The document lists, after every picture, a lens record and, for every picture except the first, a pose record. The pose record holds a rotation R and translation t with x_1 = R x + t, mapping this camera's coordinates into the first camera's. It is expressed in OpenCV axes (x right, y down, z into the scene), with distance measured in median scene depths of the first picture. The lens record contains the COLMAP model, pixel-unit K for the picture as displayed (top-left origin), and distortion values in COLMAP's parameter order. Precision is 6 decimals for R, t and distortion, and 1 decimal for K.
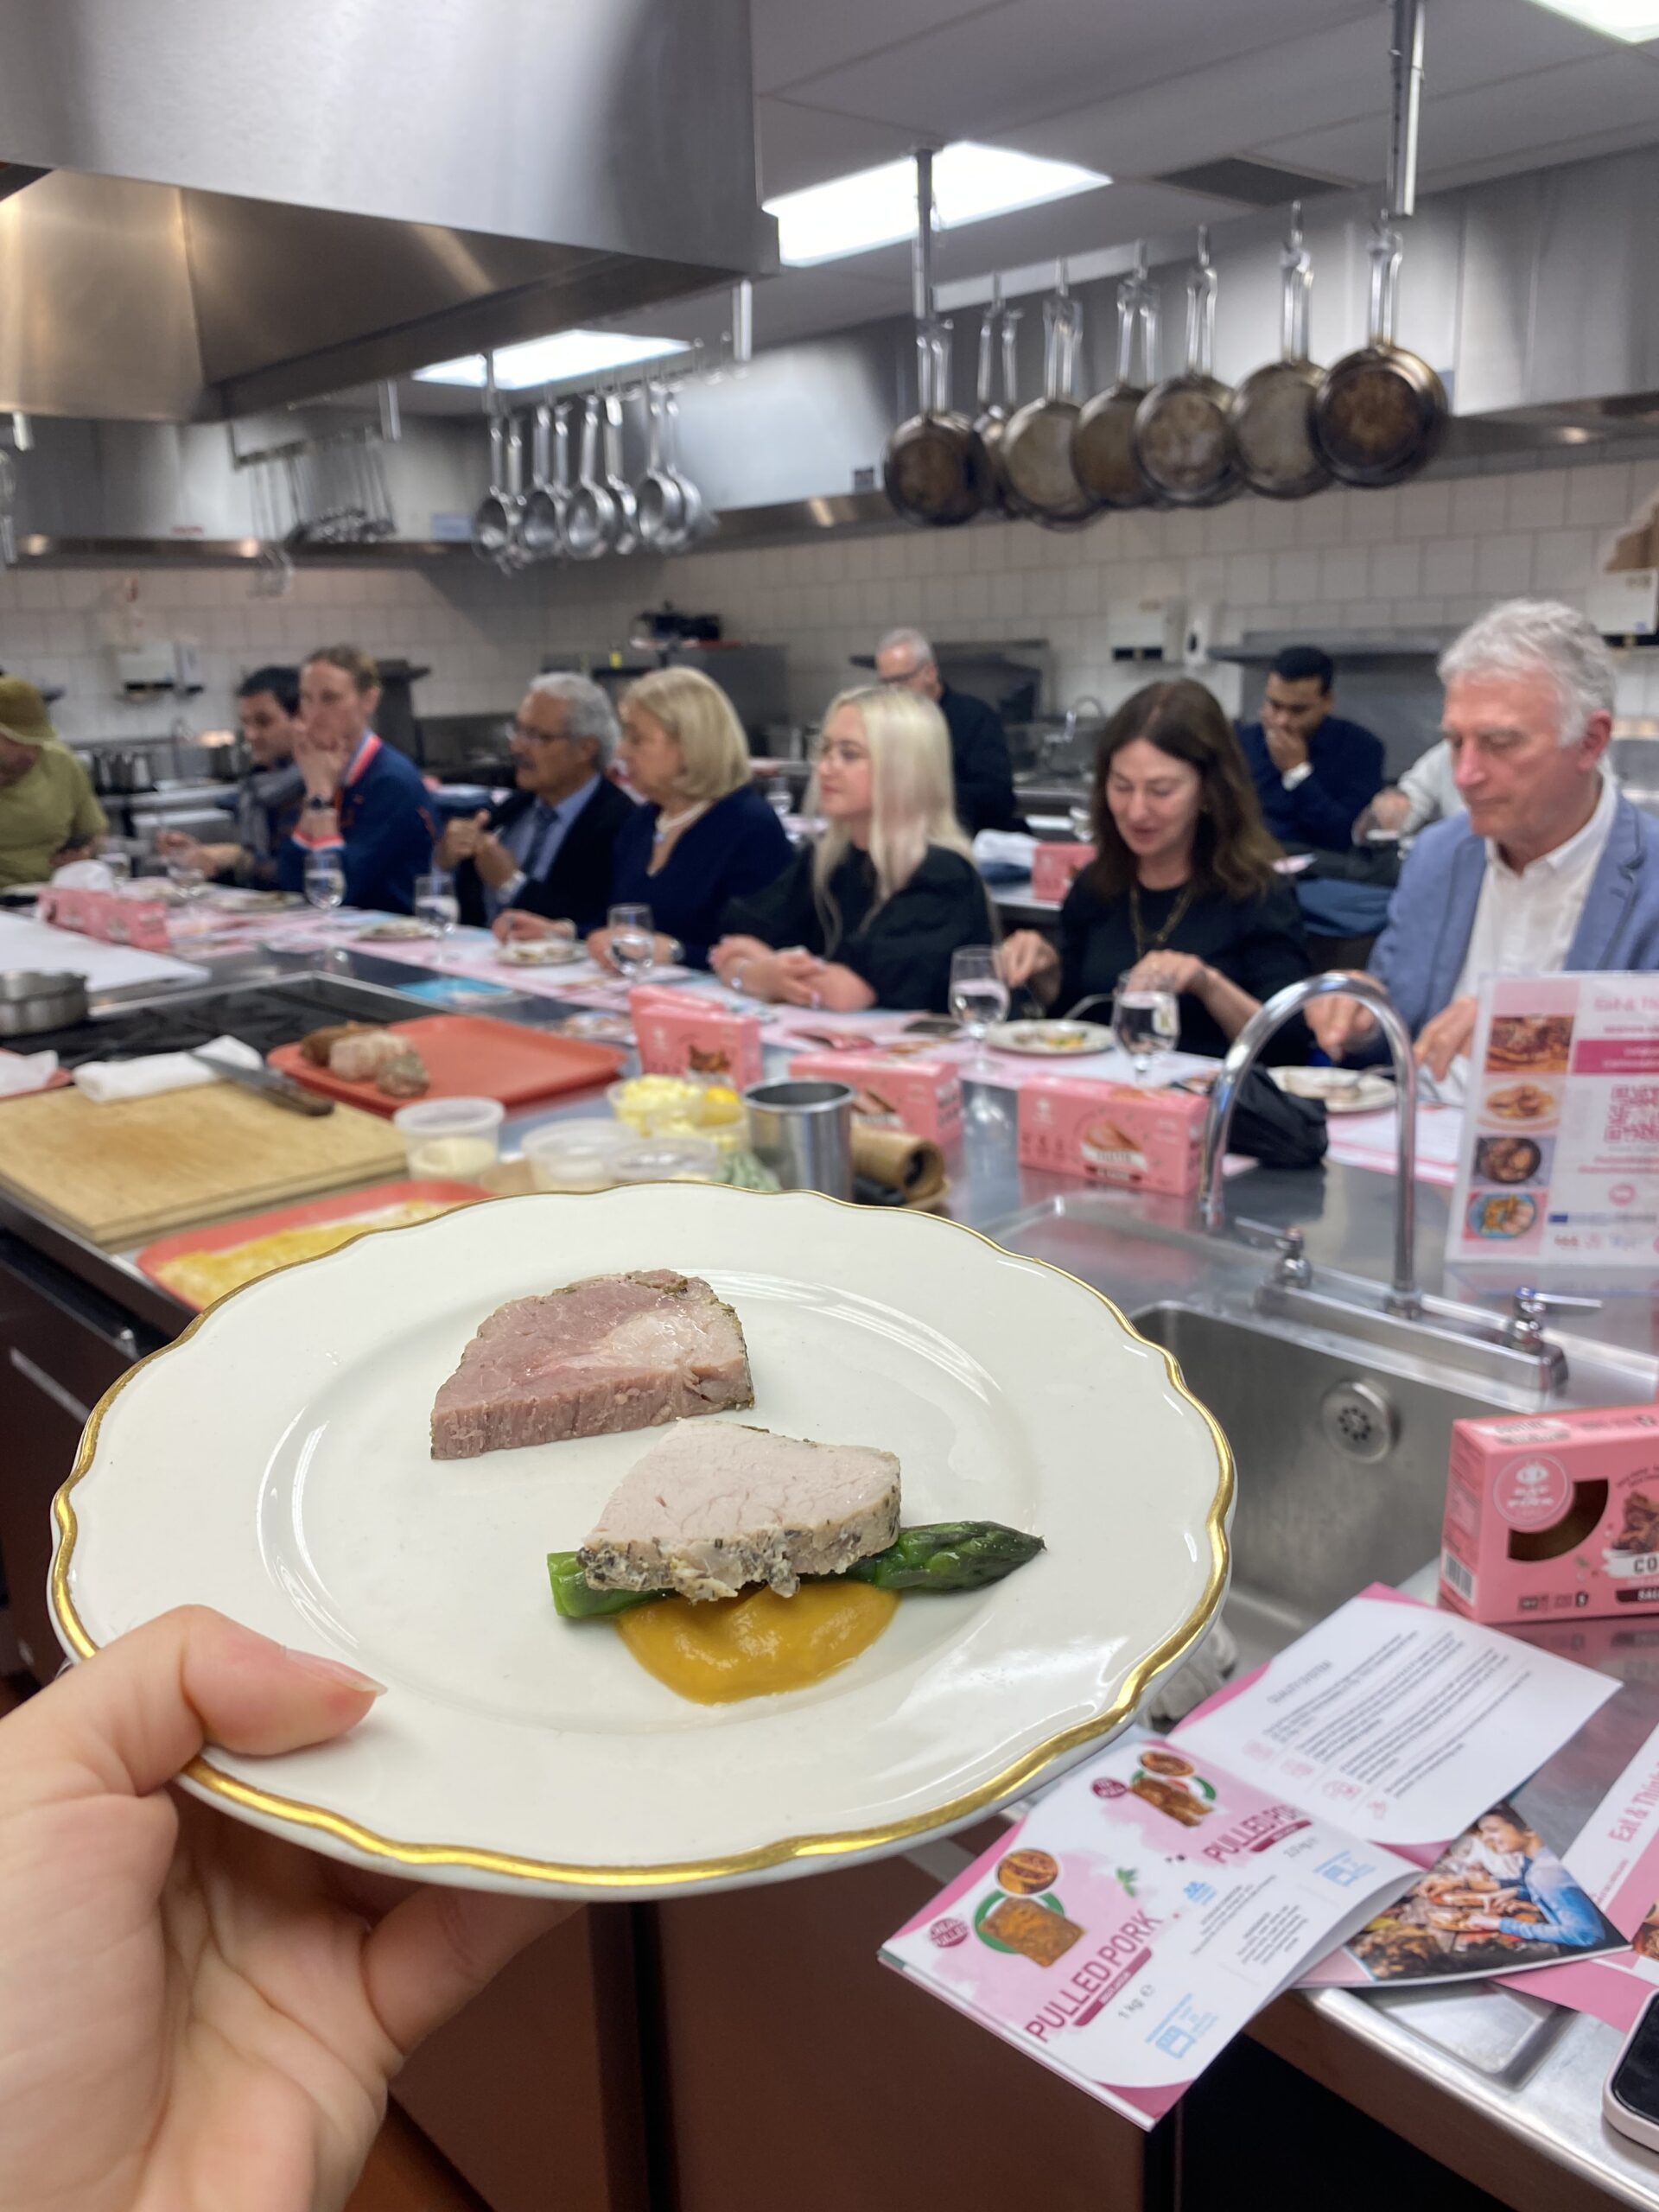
lens RADIAL K [[1670.4, 0, 813.2], [0, 1670.4, 1116.9], [0, 0, 1]] dist [0.052551, -0.069682]
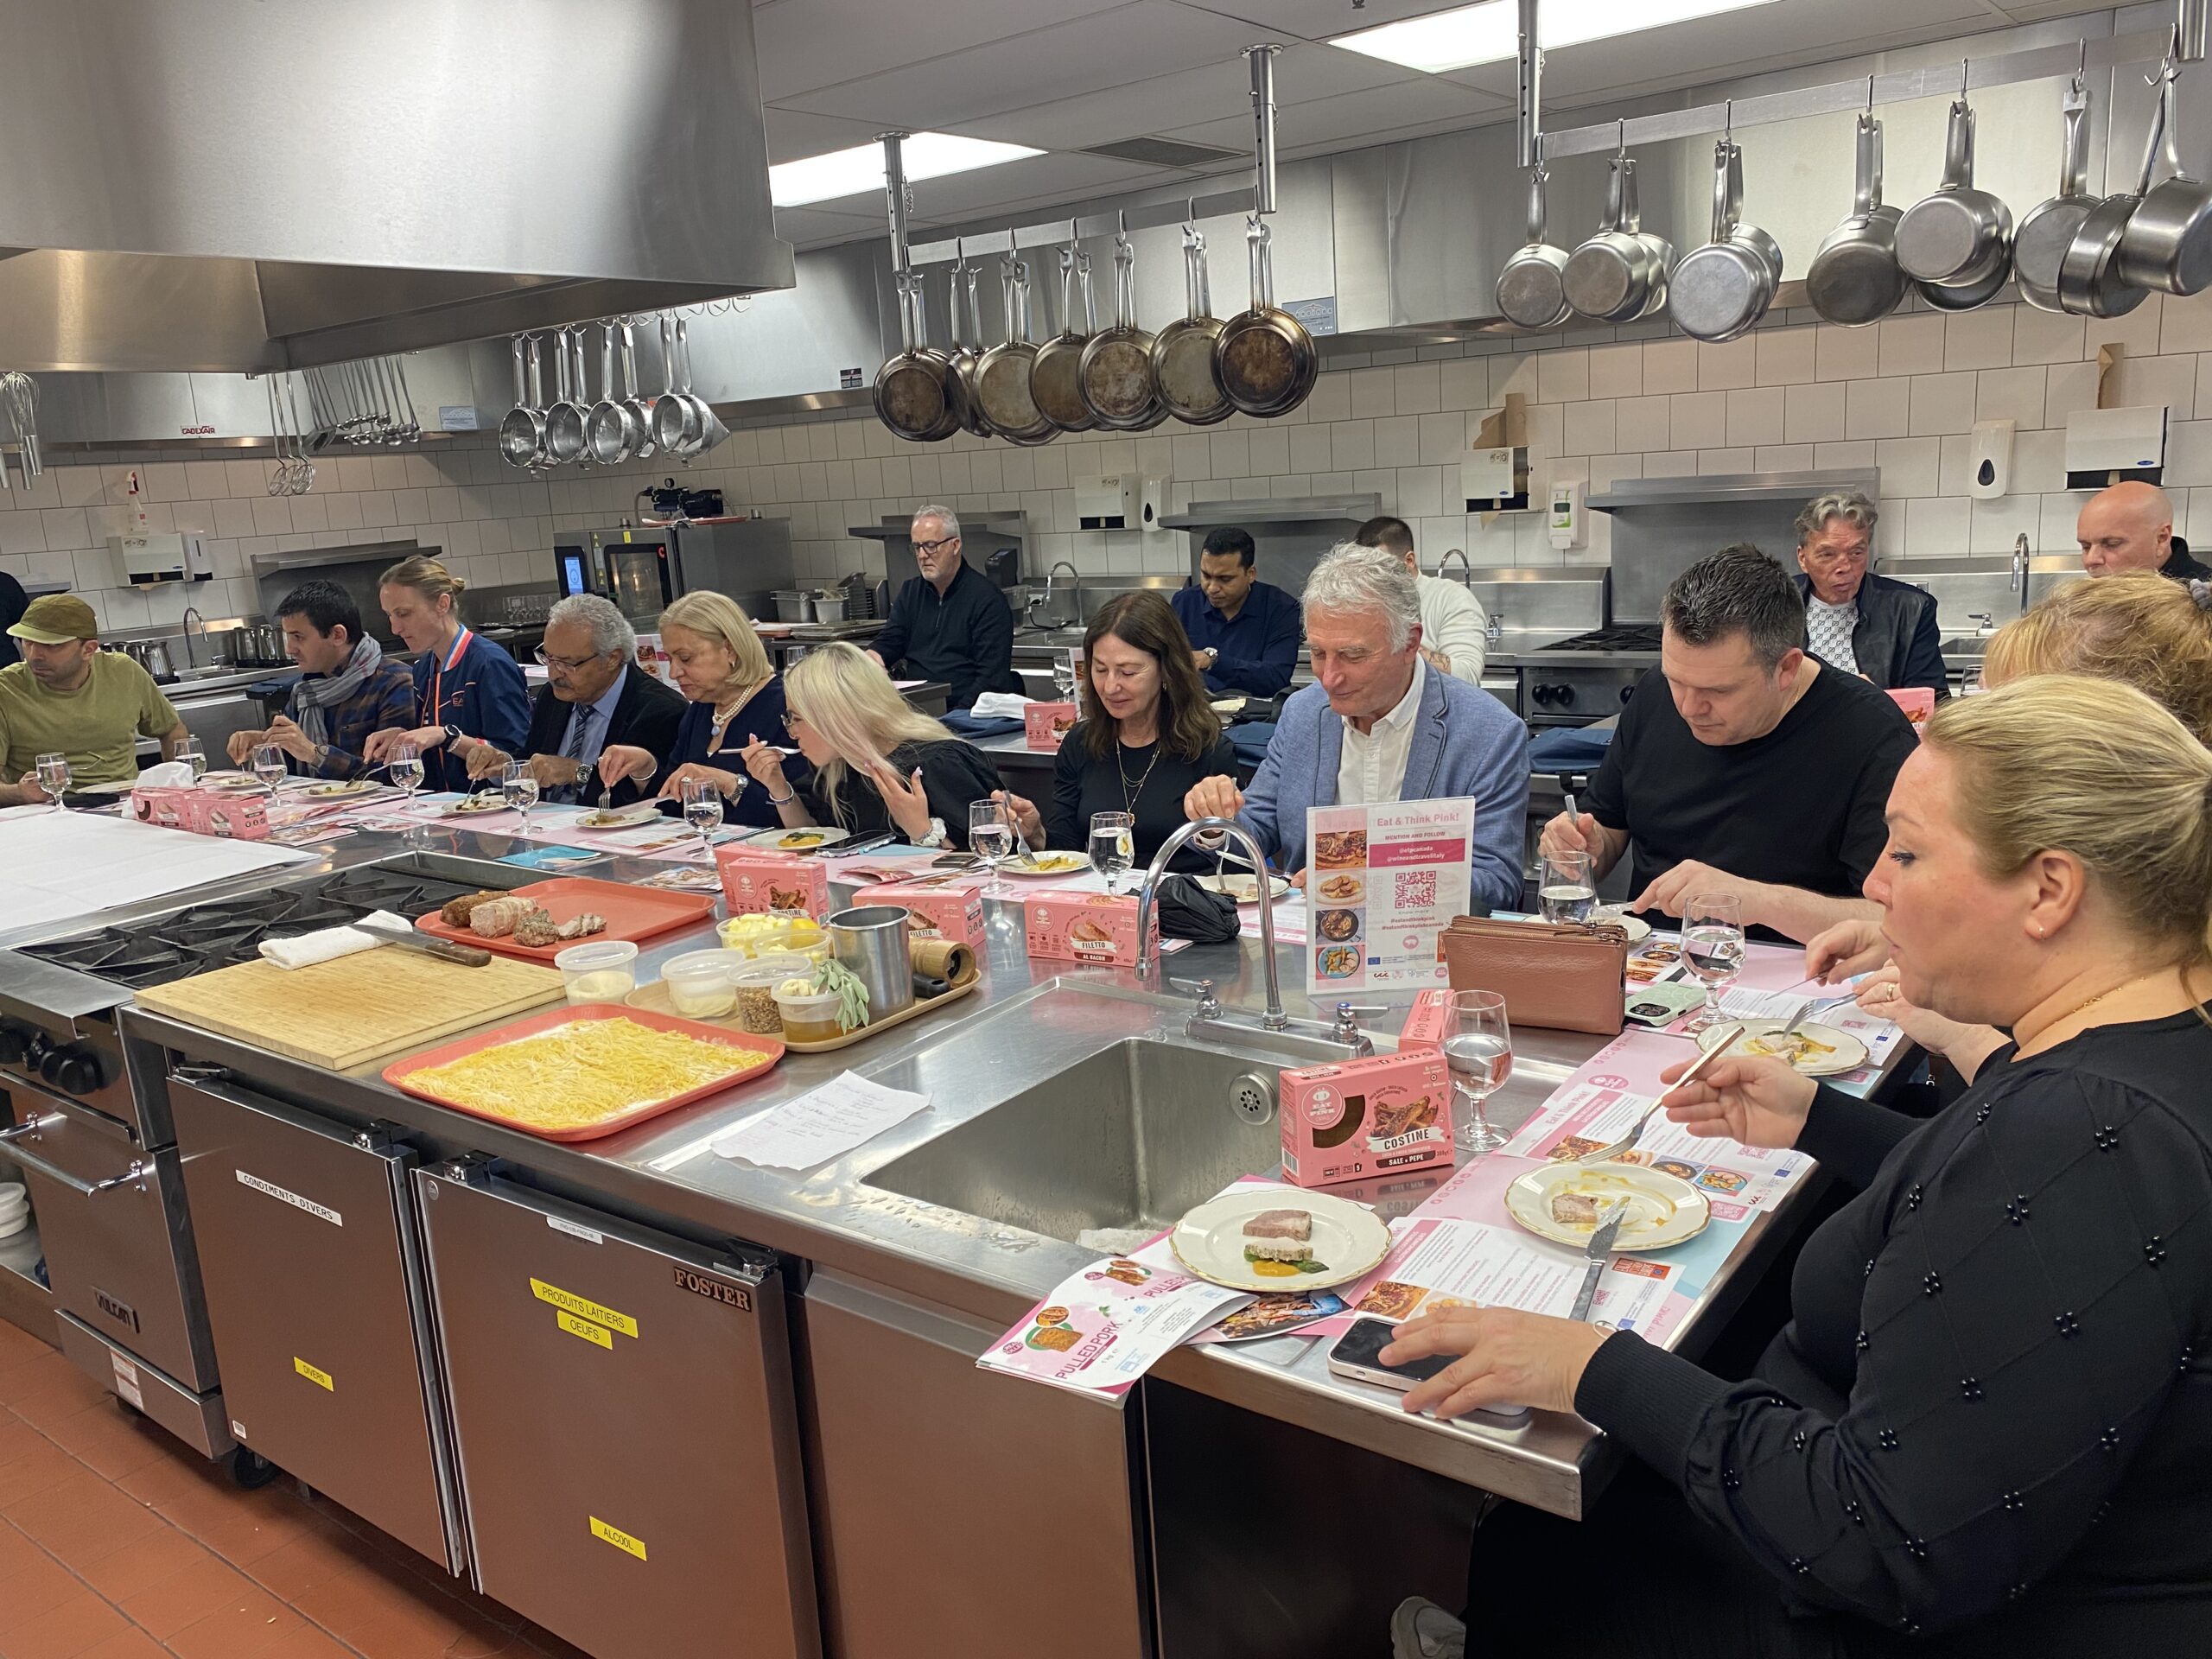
lens RADIAL K [[1670.4, 0, 1106.4], [0, 1670.4, 811.3], [0, 0, 1]] dist [0.052551, -0.069682]
pose [[0.983330, -0.061793, 0.171007, -0.027485], [0.074981, 0.994599, -0.071764, 0.008052], [-0.165648, 0.083390, 0.982653, -0.248561]]
